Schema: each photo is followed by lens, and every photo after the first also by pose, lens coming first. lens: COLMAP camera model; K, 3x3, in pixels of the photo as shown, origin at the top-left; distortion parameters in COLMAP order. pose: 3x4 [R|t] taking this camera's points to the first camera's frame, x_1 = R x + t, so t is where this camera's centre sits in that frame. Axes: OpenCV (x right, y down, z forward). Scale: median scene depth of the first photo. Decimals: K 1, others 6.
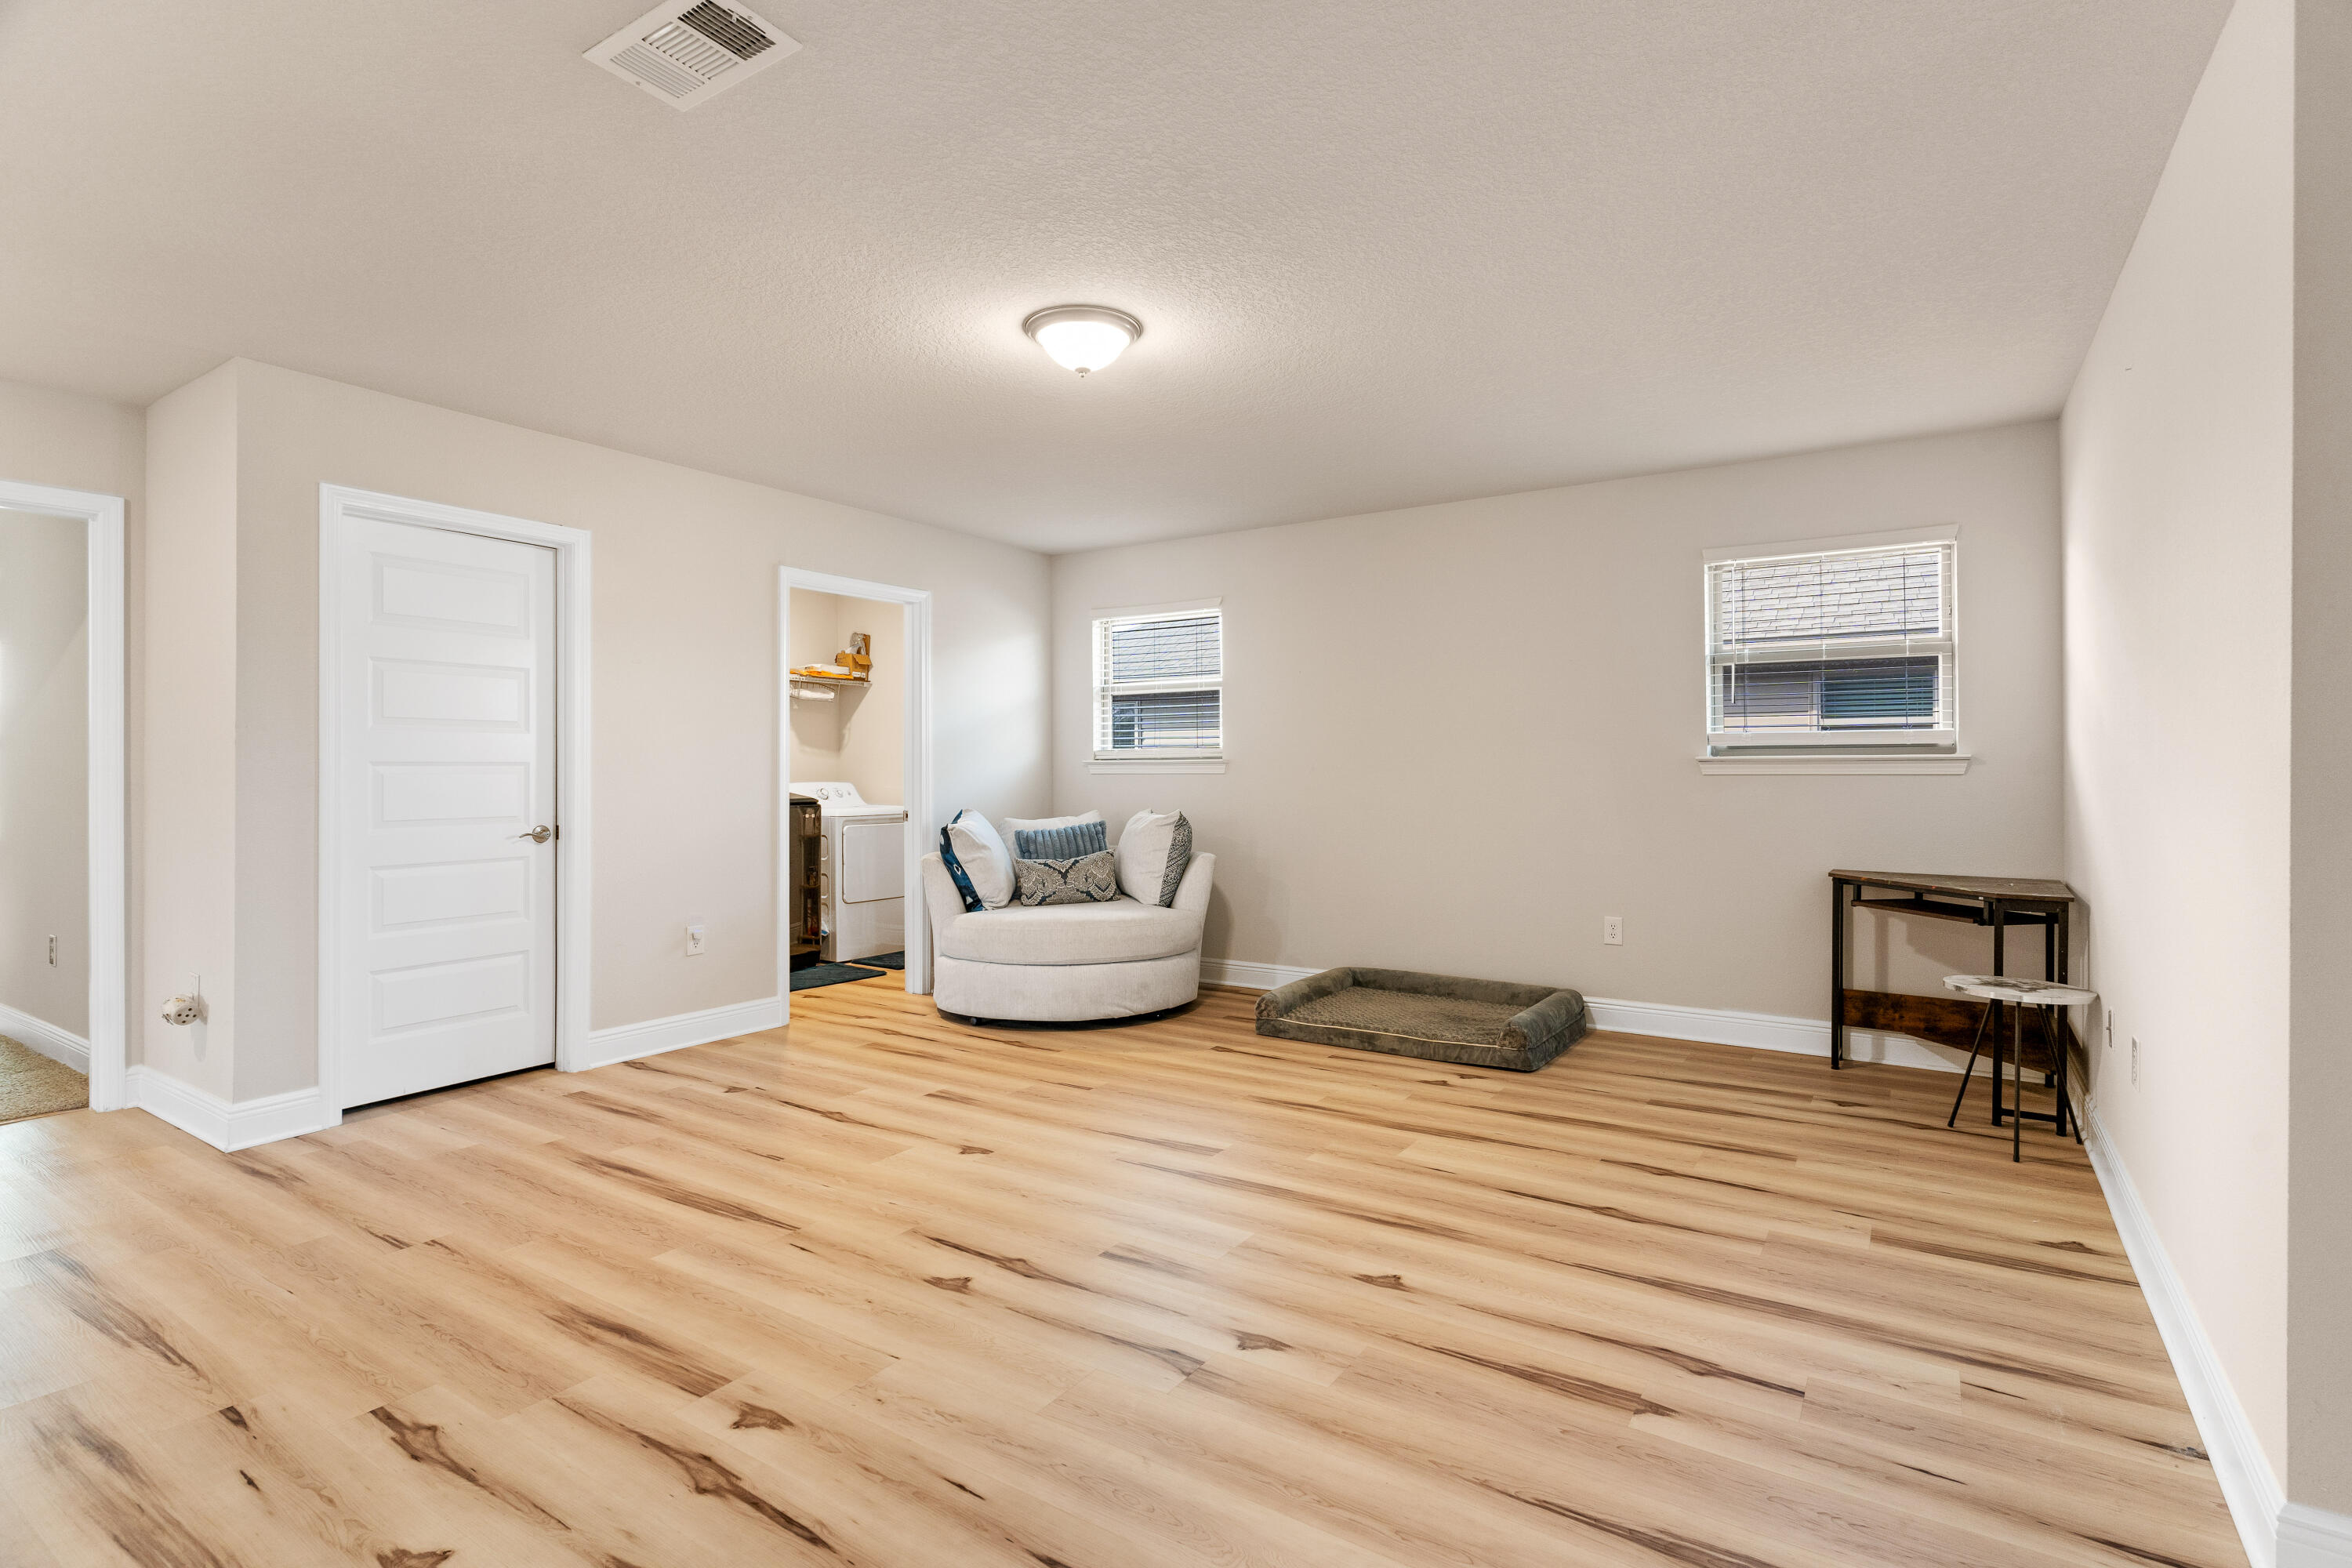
lens RADIAL K [[1126.1, 0, 1177.2], [0, 1126.1, 780.1], [0, 0, 1]] dist [0.000042, -0.000365]
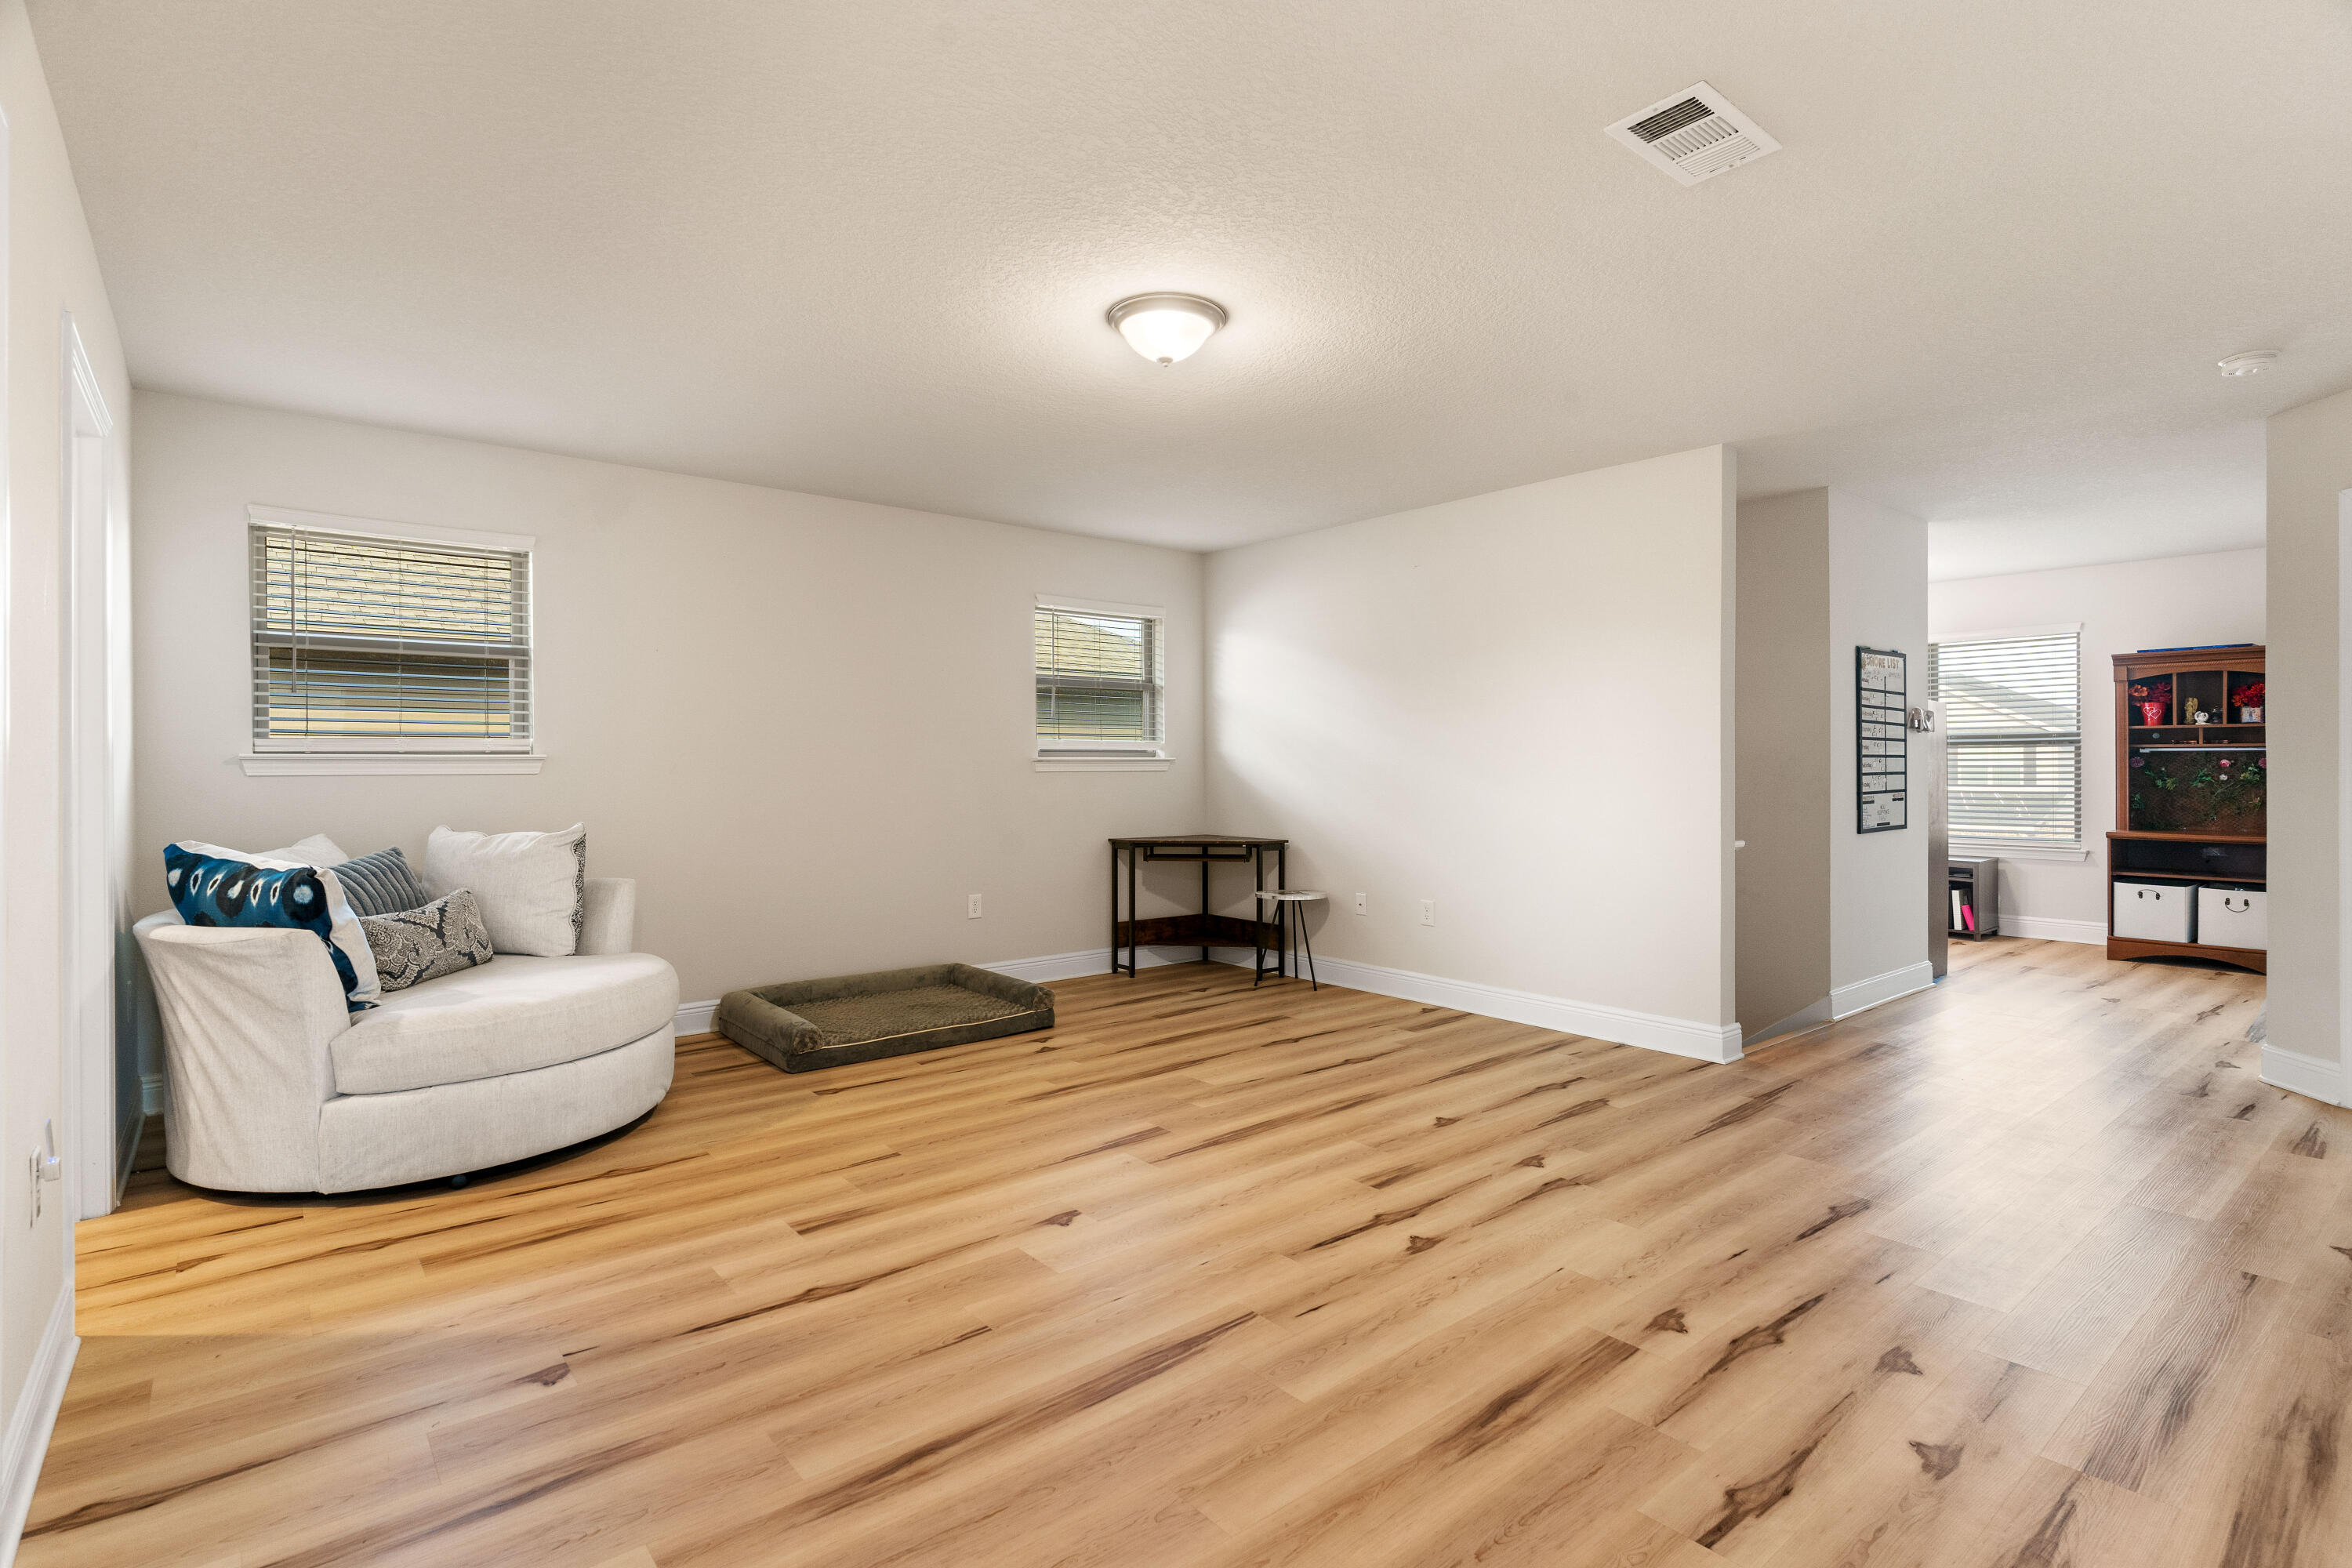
lens RADIAL K [[1126.1, 0, 1168.2], [0, 1126.1, 774.5], [0, 0, 1]] dist [0.000042, -0.000365]
pose [[0.301014, -0.007248, 0.953592, -0.962757], [0.011182, 0.999929, 0.004070, -0.006562], [-0.953554, 0.009438, 0.301073, 0.669968]]
